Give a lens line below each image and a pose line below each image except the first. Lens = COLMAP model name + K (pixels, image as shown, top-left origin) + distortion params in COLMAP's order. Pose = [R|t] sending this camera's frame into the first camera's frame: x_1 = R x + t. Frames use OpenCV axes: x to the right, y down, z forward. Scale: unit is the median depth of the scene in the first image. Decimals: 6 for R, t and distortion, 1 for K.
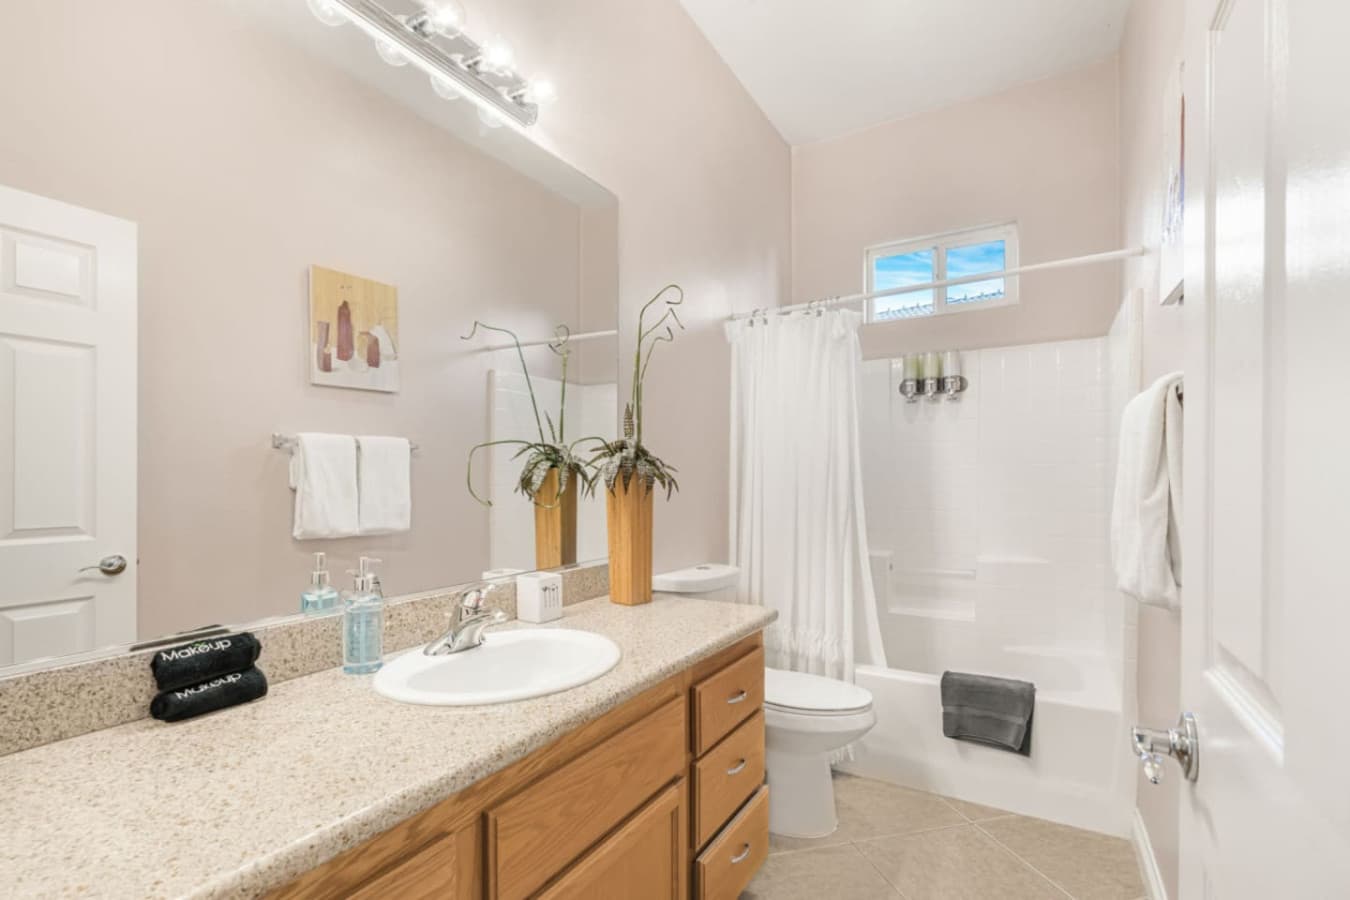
lens RADIAL K [[626.8, 0, 690.8], [0, 626.8, 480.6], [0, 0, 1]] dist [-0.001345, 0.000359]
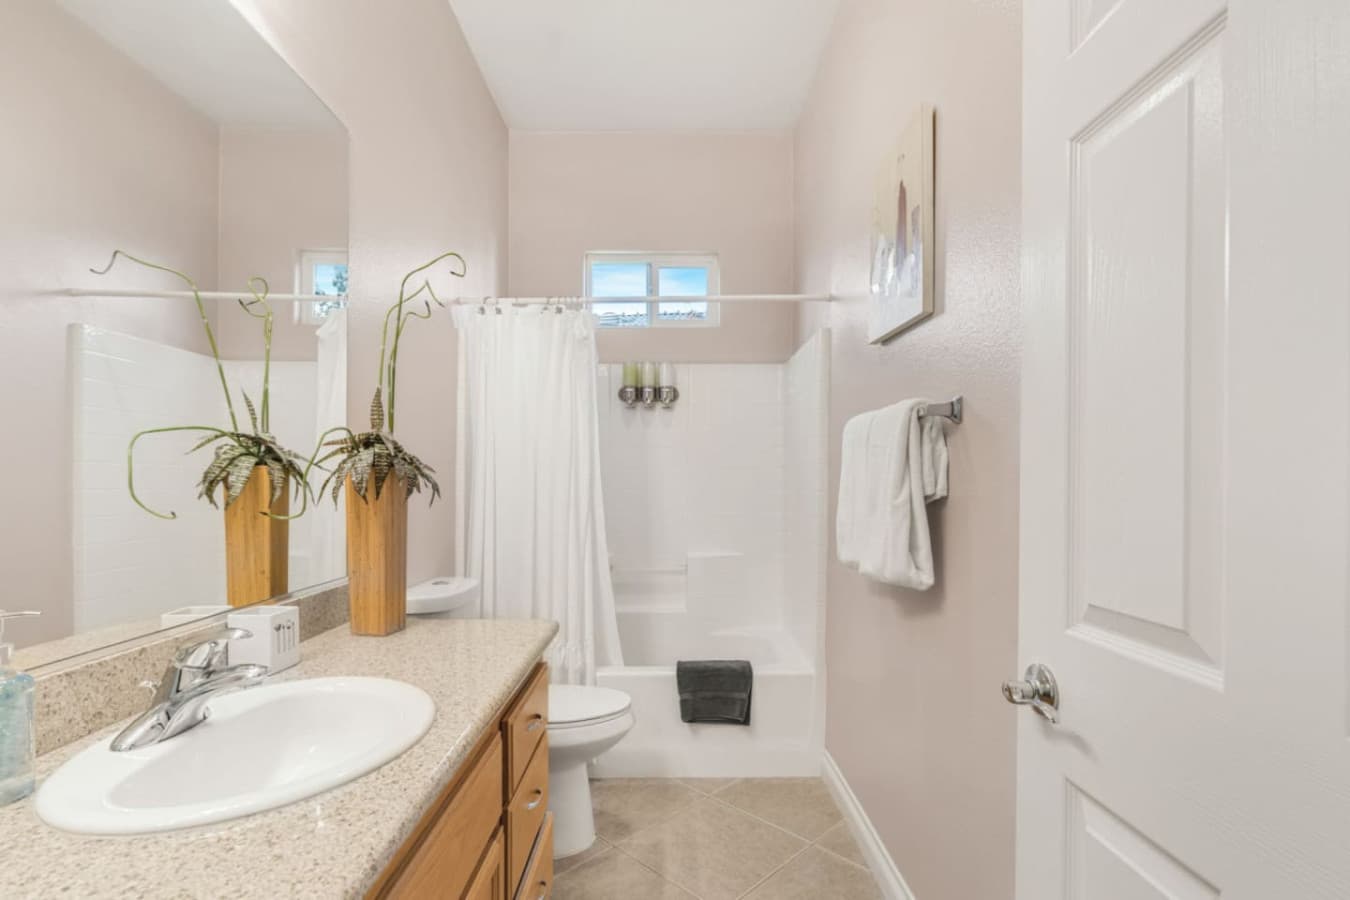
lens RADIAL K [[626.8, 0, 690.8], [0, 626.8, 480.6], [0, 0, 1]] dist [-0.001345, 0.000359]
pose [[0.854795, 0.003400, 0.518954, -0.159712], [-0.001316, 0.999990, -0.004383, 0.000175], [-0.518964, 0.003063, 0.854791, 0.087038]]
